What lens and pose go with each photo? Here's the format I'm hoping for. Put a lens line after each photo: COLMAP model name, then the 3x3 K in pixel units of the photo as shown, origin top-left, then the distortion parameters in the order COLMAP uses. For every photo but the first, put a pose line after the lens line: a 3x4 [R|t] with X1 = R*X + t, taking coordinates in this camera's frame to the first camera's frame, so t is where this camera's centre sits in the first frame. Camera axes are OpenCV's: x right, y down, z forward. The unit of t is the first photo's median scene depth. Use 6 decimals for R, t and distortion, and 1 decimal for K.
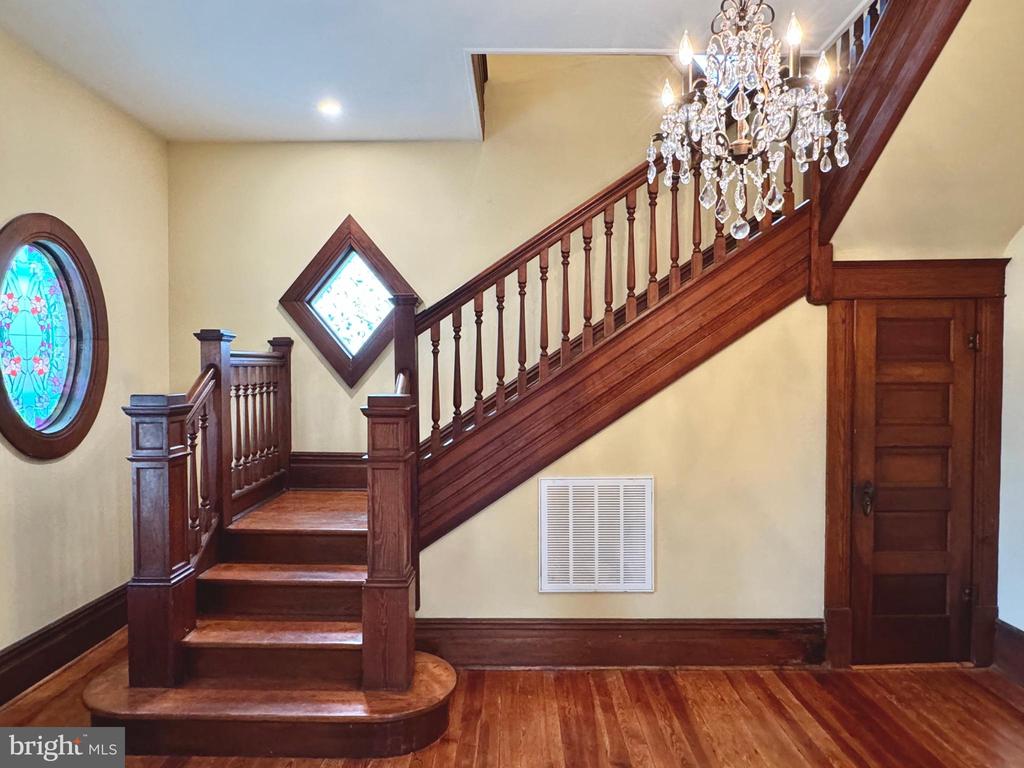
lens RADIAL K [[631.2, 0, 513.2], [0, 631.2, 386.1], [0, 0, 1]] dist [0.000421, -0.000185]
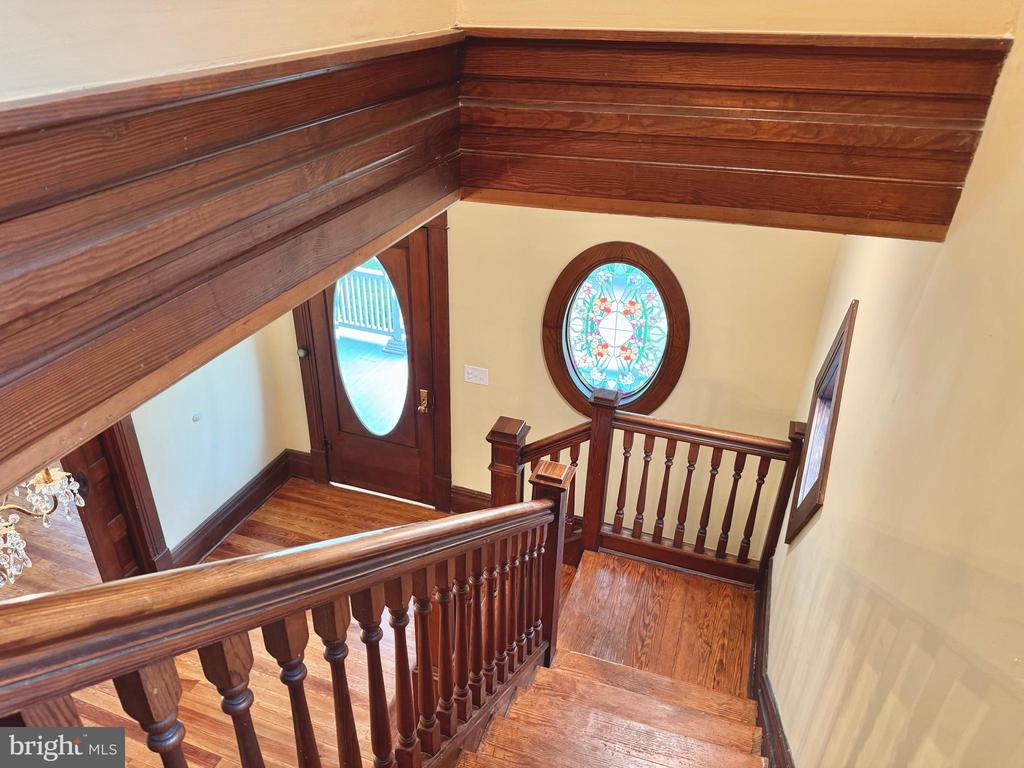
lens RADIAL K [[729.7, 0, 509.6], [0, 729.7, 383.3], [0, 0, 1]] dist [-0.000038, 0.000005]
pose [[-0.343111, 0.451036, -0.823918, 0.531868], [-0.024660, 0.872539, 0.487921, -0.670192], [0.938971, 0.187729, -0.288255, 1.200639]]
